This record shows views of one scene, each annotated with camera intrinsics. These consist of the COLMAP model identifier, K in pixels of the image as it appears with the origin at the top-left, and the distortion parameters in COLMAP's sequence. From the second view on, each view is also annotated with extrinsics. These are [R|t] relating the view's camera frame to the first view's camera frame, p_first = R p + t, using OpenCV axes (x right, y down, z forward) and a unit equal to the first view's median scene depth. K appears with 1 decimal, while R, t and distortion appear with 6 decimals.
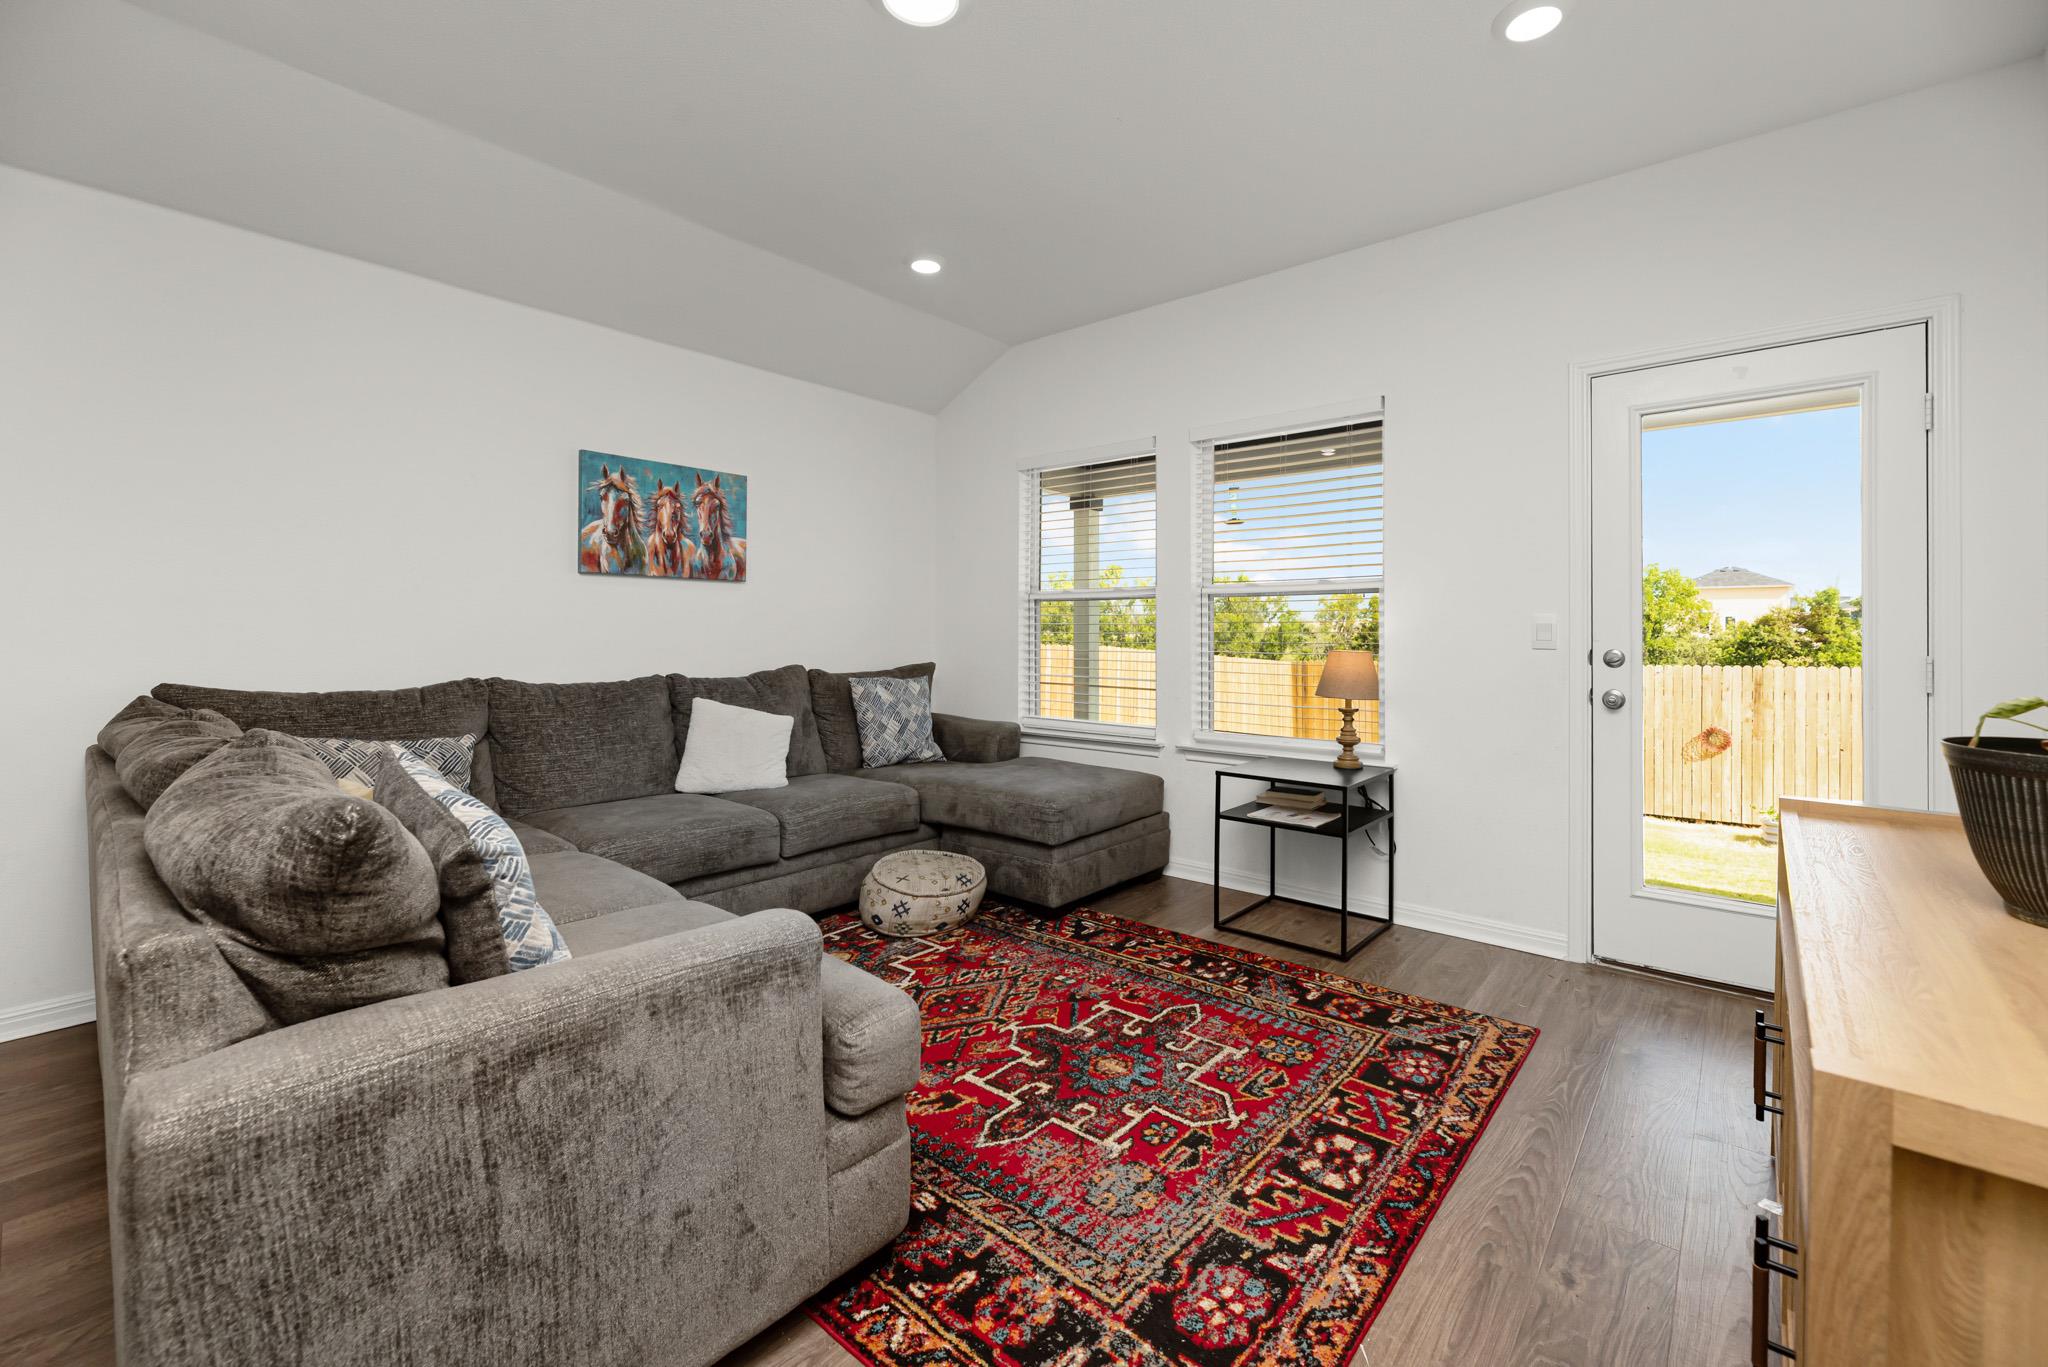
lens RADIAL K [[848.8, 0, 1025.0], [0, 848.8, 627.5], [0, 0, 1]] dist [0.000655, 0.000012]
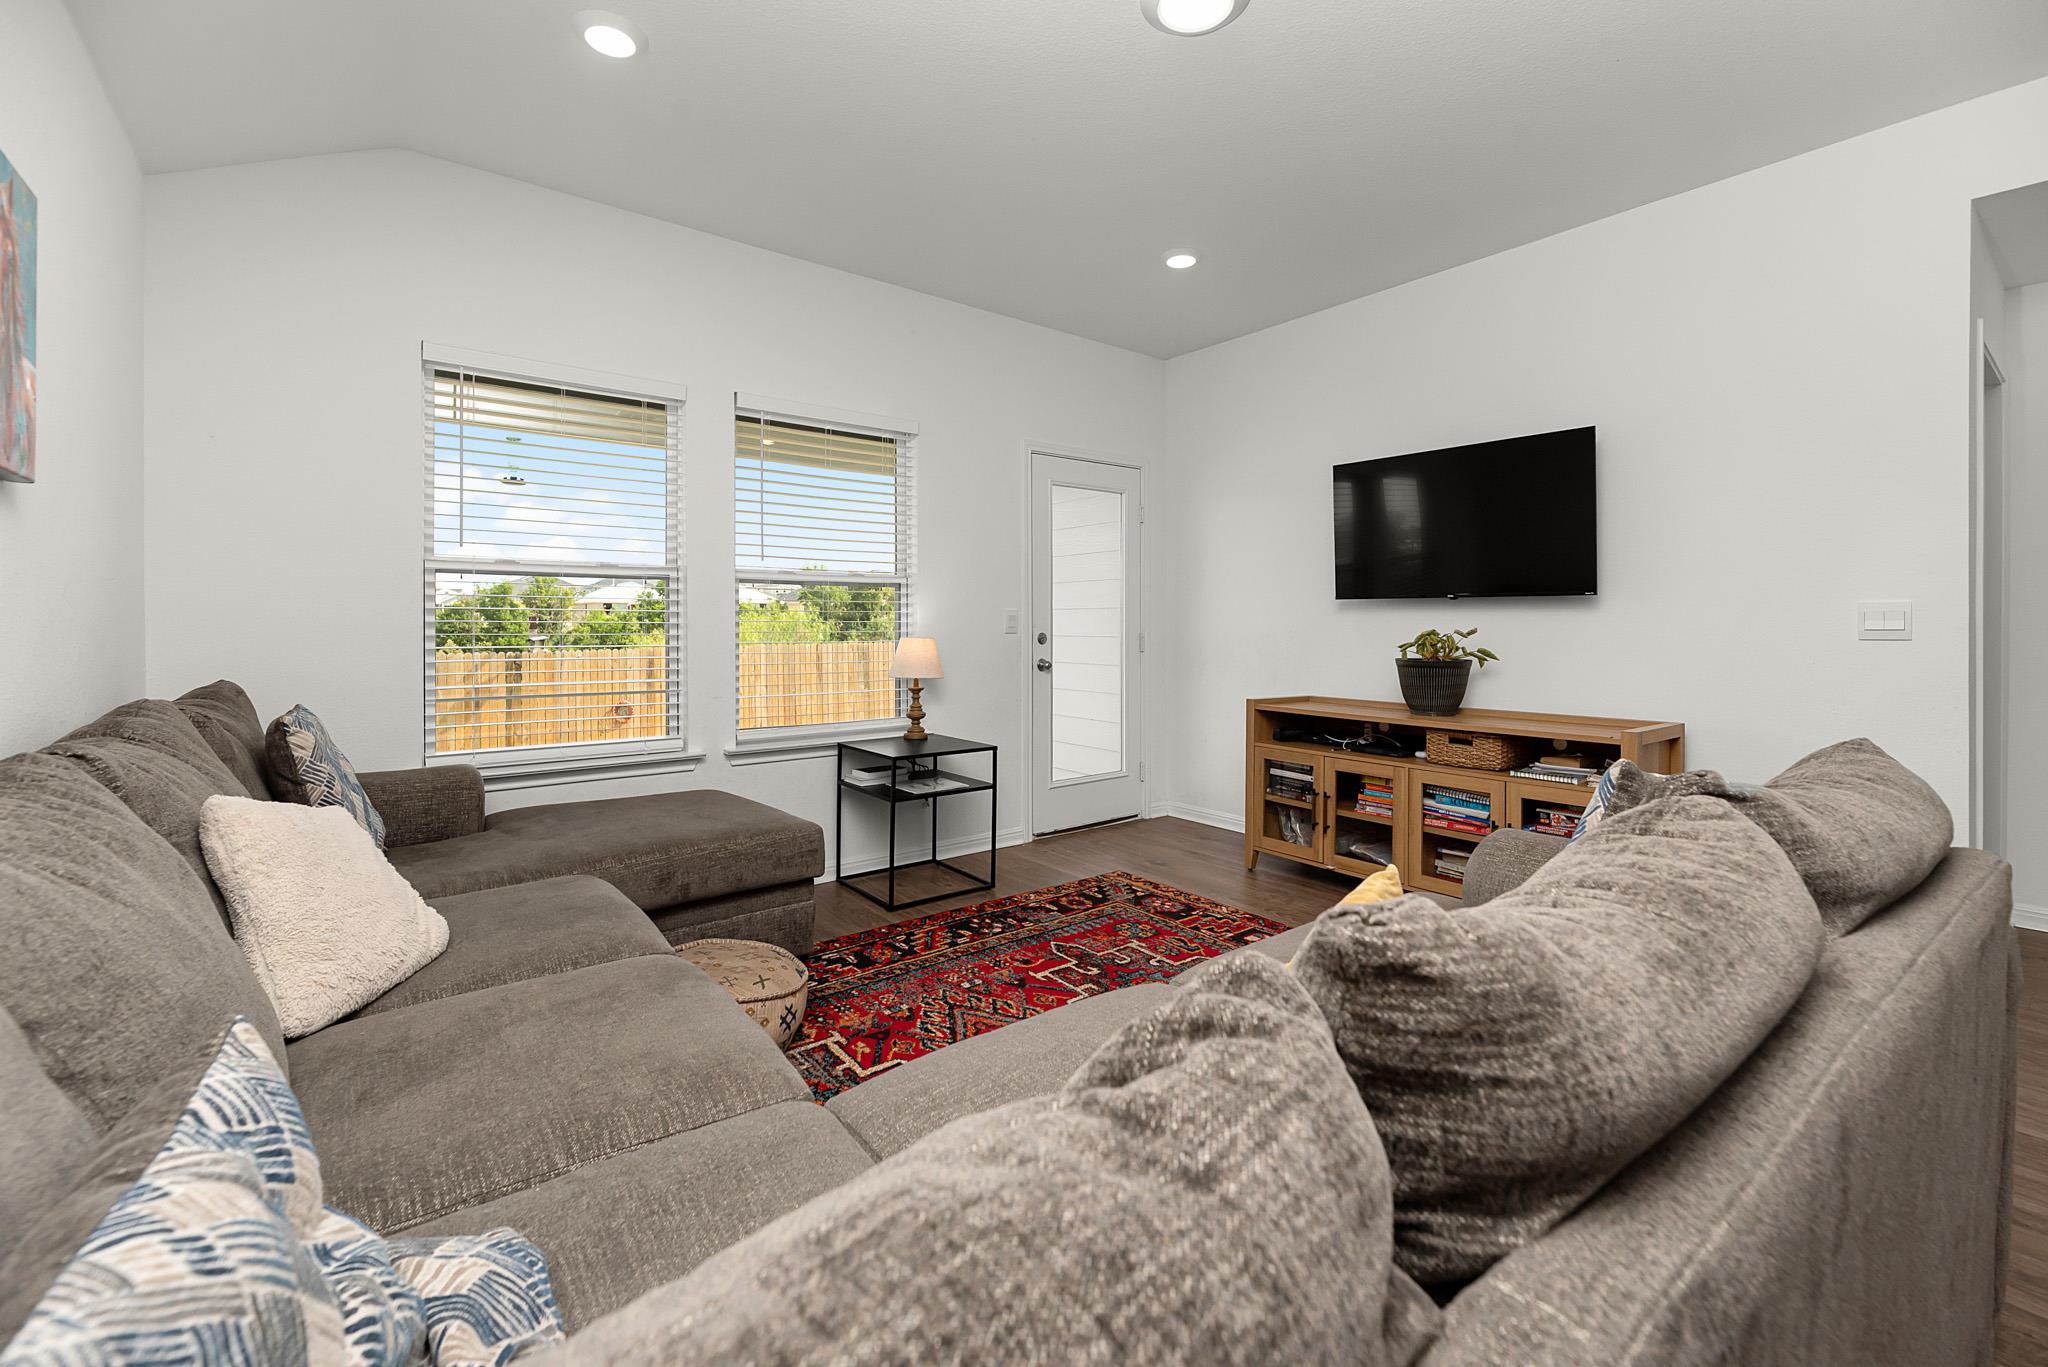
lens RADIAL K [[865.1, 0, 1024.4], [0, 865.1, 625.1], [0, 0, 1]] dist [-0.002187, -0.000090]
pose [[0.202593, -0.004112, 0.979254, -0.884333], [-0.006502, 0.999963, 0.005544, 0.003480], [-0.979242, -0.007490, 0.202558, 0.735822]]
